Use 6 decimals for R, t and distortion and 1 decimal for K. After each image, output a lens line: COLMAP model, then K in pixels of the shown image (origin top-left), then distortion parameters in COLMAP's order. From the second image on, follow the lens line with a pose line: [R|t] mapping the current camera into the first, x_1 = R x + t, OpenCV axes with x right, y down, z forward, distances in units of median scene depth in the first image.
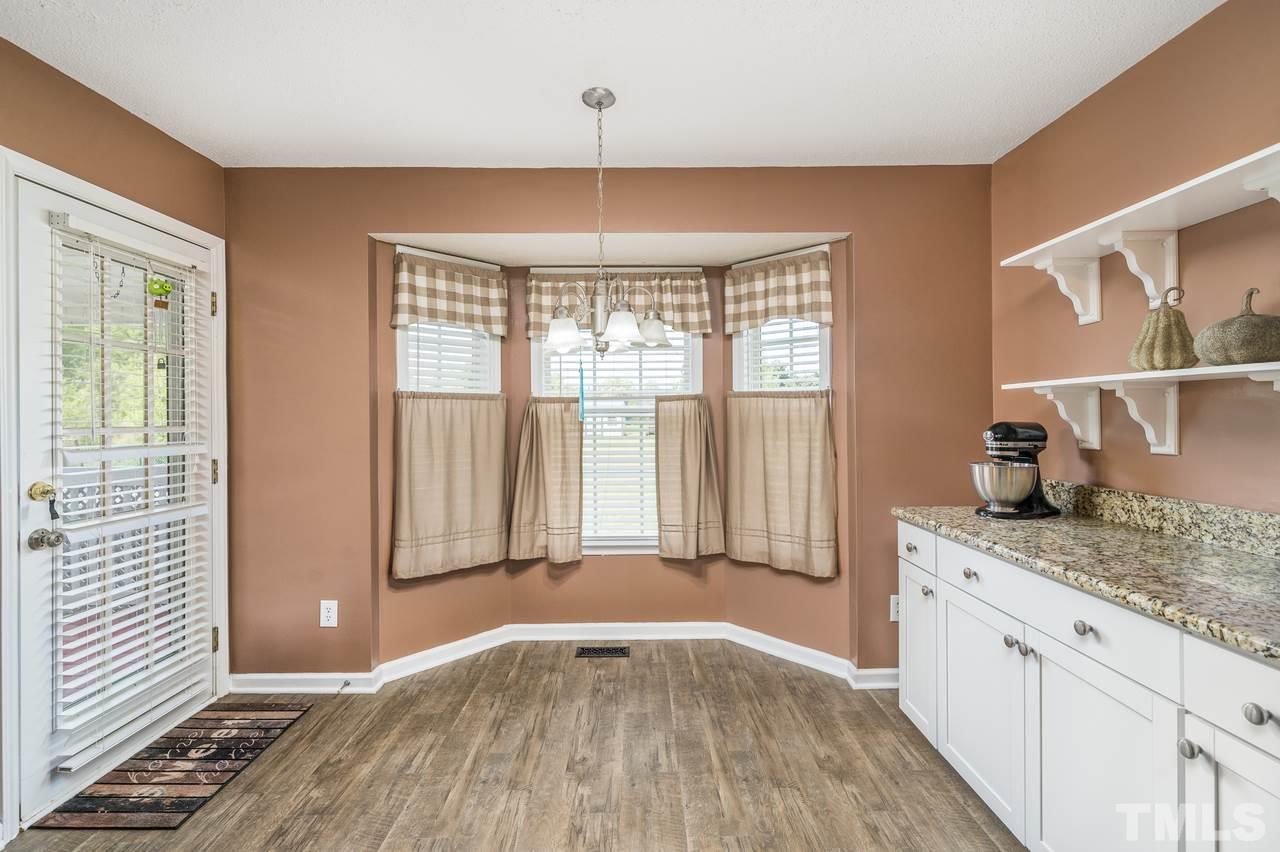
lens RADIAL K [[555.1, 0, 628.4], [0, 555.1, 419.6], [0, 0, 1]] dist [-0.000121, 0.001111]
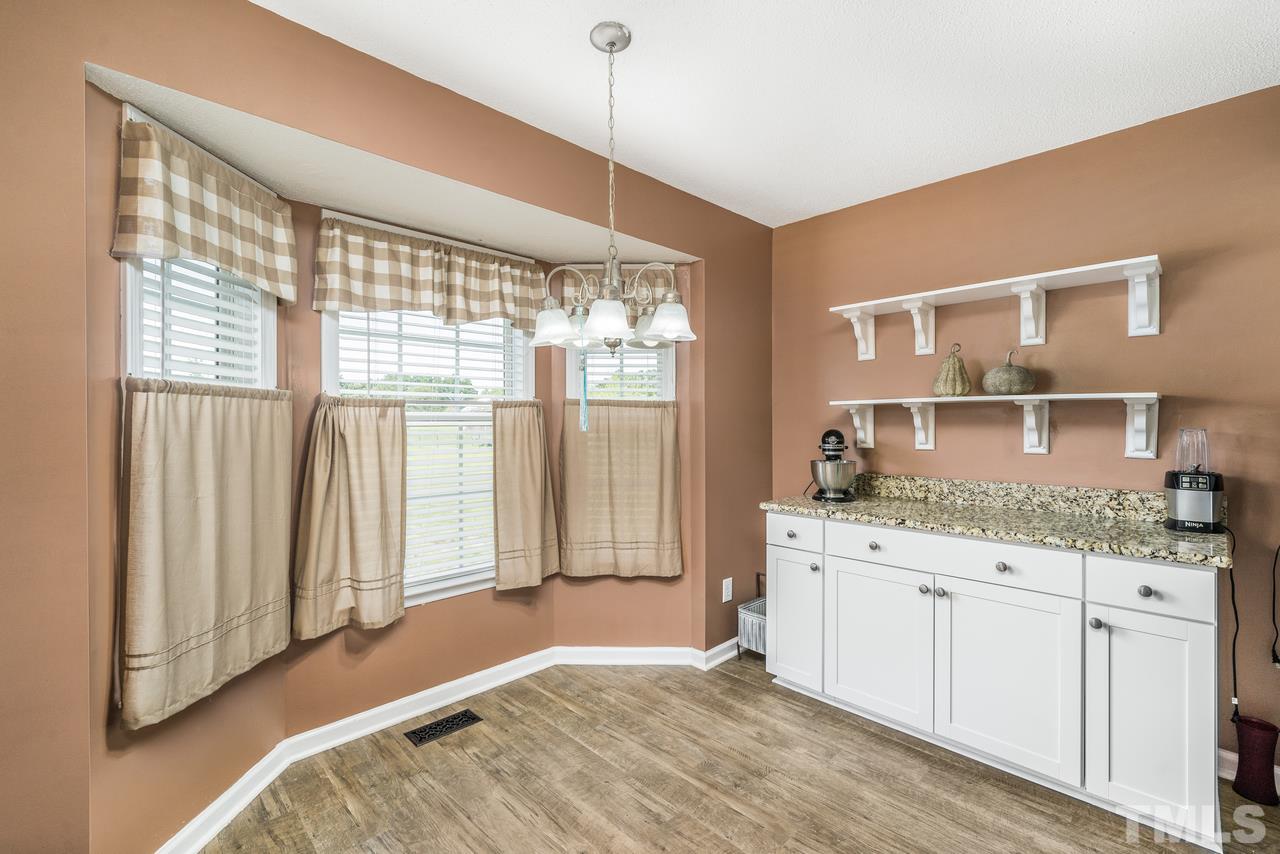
lens RADIAL K [[555.1, 0, 626.4], [0, 555.1, 427.0], [0, 0, 1]] dist [-0.000121, 0.001111]
pose [[0.724796, -0.002753, 0.688958, -0.446894], [0.003598, 0.999994, 0.000210, -0.002720], [-0.688954, 0.002327, 0.724801, 0.287888]]
